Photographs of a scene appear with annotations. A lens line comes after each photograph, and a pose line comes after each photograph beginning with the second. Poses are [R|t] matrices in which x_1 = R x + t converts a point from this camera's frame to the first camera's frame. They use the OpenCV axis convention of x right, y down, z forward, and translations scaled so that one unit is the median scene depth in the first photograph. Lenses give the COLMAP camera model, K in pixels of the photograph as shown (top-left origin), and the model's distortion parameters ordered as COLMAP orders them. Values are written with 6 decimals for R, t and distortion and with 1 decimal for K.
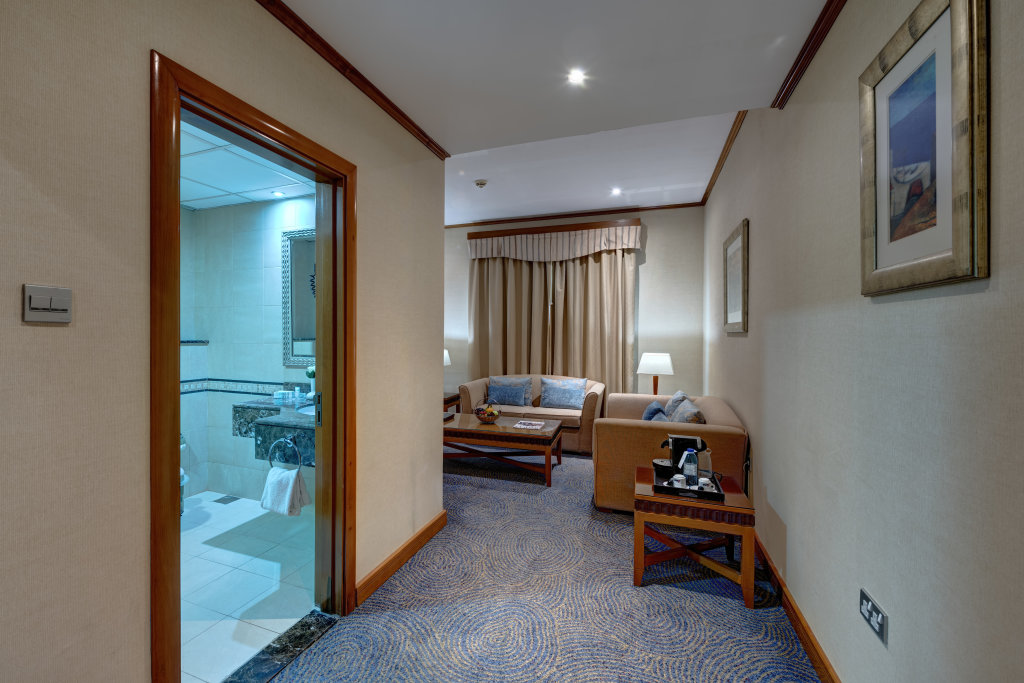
lens RADIAL K [[424.2, 0, 403.2], [0, 424.2, 339.5], [0, 0, 1]] dist [-0.001852, -0.004481]
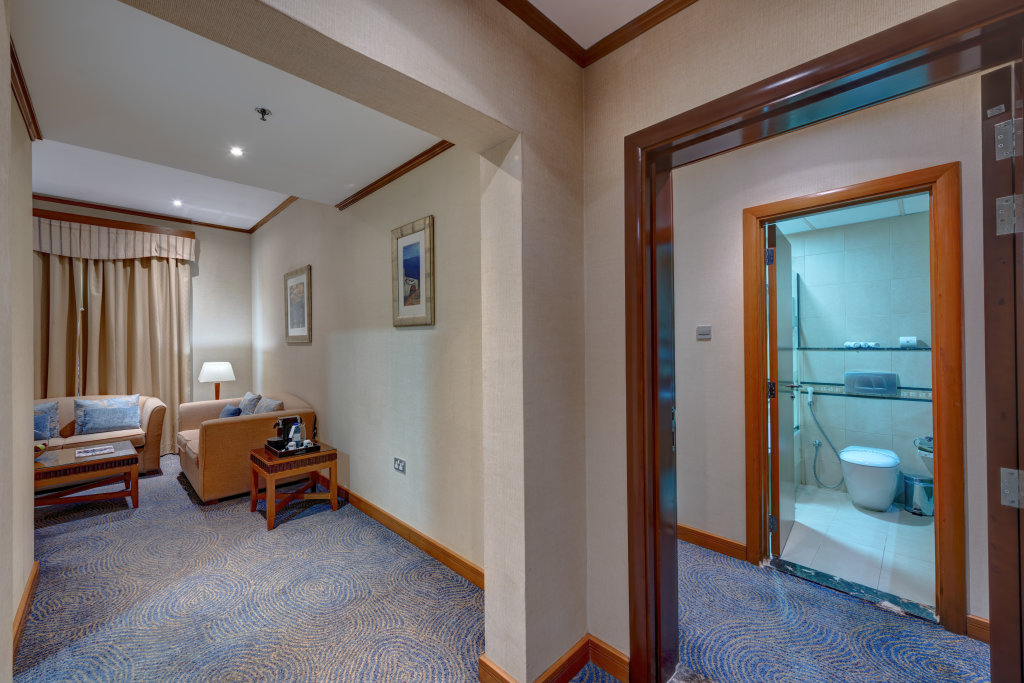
lens RADIAL K [[481.6, 0, 512.0], [0, 481.6, 341.5], [0, 0, 1]] dist [0.000188, -0.000014]
pose [[0.345505, -0.010018, 0.938363, -0.269332], [0.024829, 0.999691, 0.001531, -0.002818], [-0.938088, 0.022770, 0.345647, -0.119478]]
